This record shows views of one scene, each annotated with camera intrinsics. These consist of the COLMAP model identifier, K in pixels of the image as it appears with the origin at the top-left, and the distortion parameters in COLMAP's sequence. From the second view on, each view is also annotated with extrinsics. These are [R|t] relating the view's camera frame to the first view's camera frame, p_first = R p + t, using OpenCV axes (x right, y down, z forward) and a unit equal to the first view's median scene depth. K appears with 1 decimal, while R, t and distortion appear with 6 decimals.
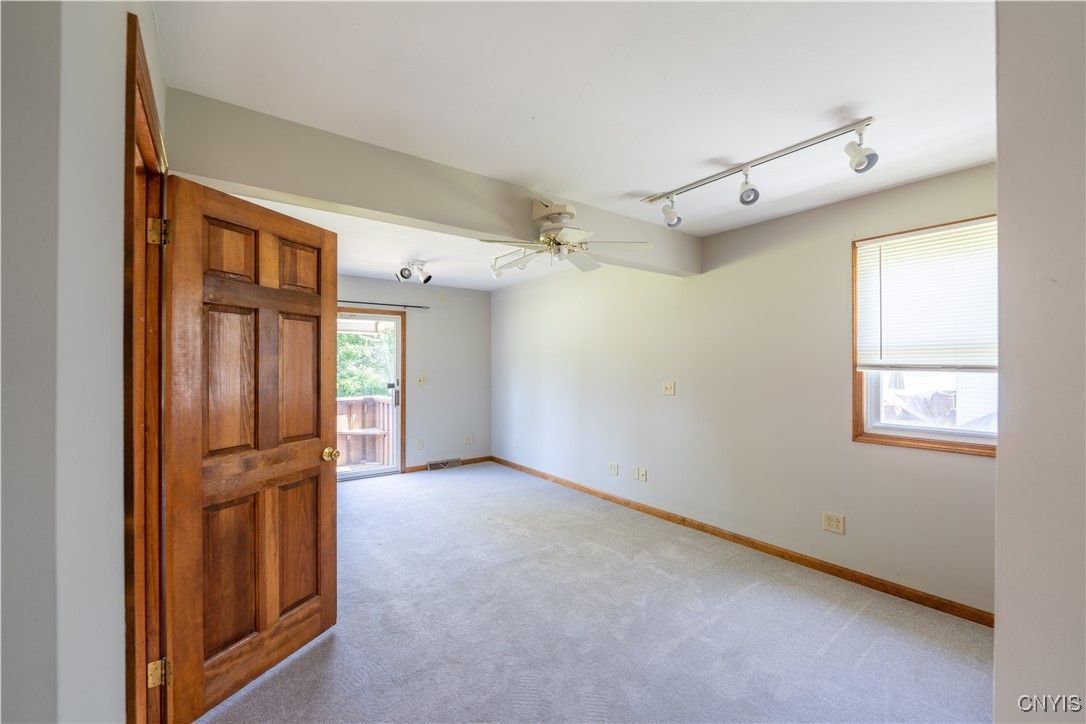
lens RADIAL K [[440.5, 0, 543.1], [0, 440.5, 366.0], [0, 0, 1]] dist [-0.000583, -0.006378]
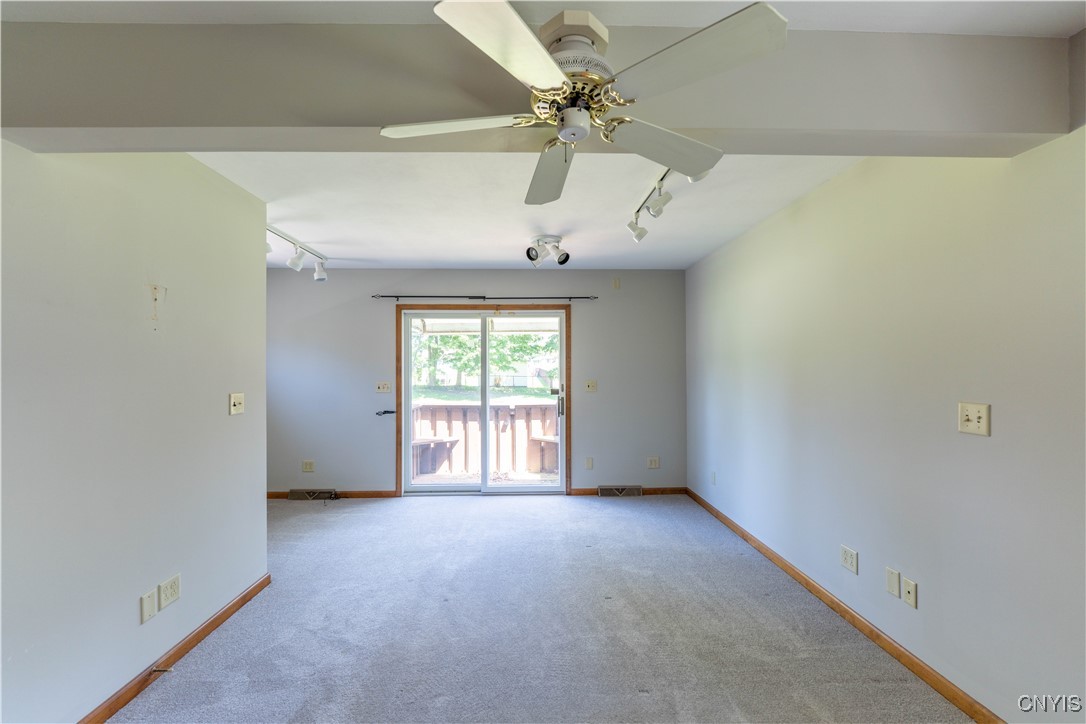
lens RADIAL K [[440.5, 0, 543.1], [0, 440.5, 366.0], [0, 0, 1]] dist [-0.000583, -0.006378]
pose [[0.822181, -0.005393, -0.569201, 0.126688], [0.003657, 0.999985, -0.004193, -0.001907], [0.569214, 0.001366, 0.822188, 0.275388]]
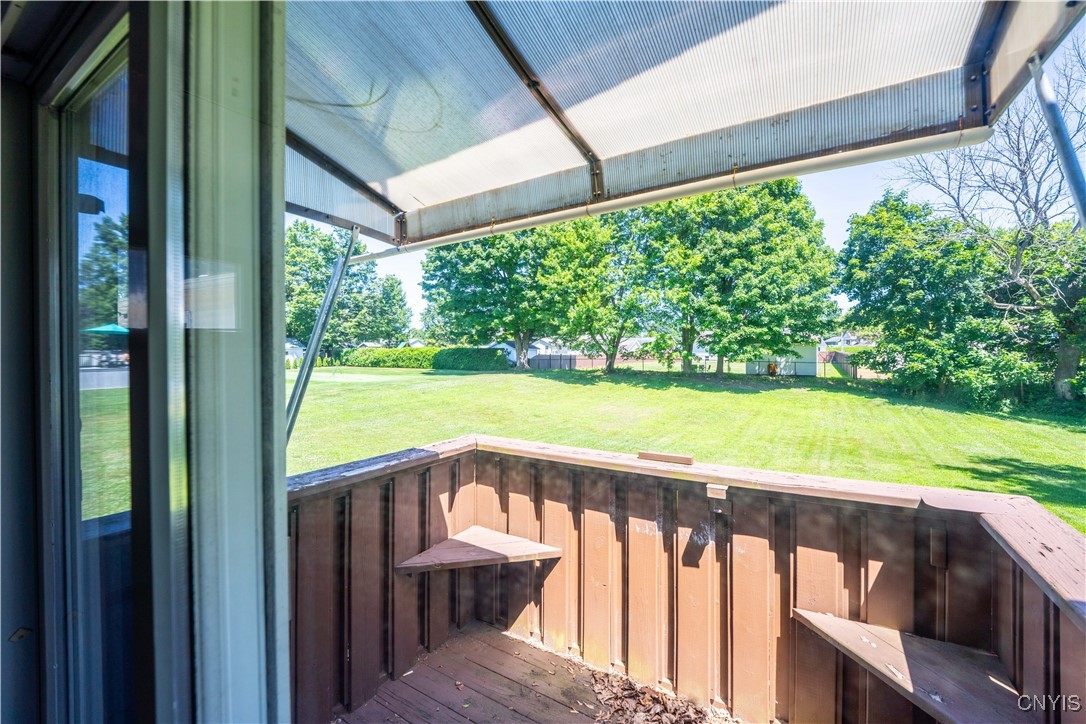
lens RADIAL K [[443.0, 0, 546.0], [0, 443.0, 356.2], [0, 0, 1]] dist [-0.001314, -0.000582]
pose [[0.368747, 0.000058, -0.929530, -0.349237], [0.010324, 0.999938, 0.004158, -0.000878], [0.929473, -0.011129, 0.368723, 0.953626]]
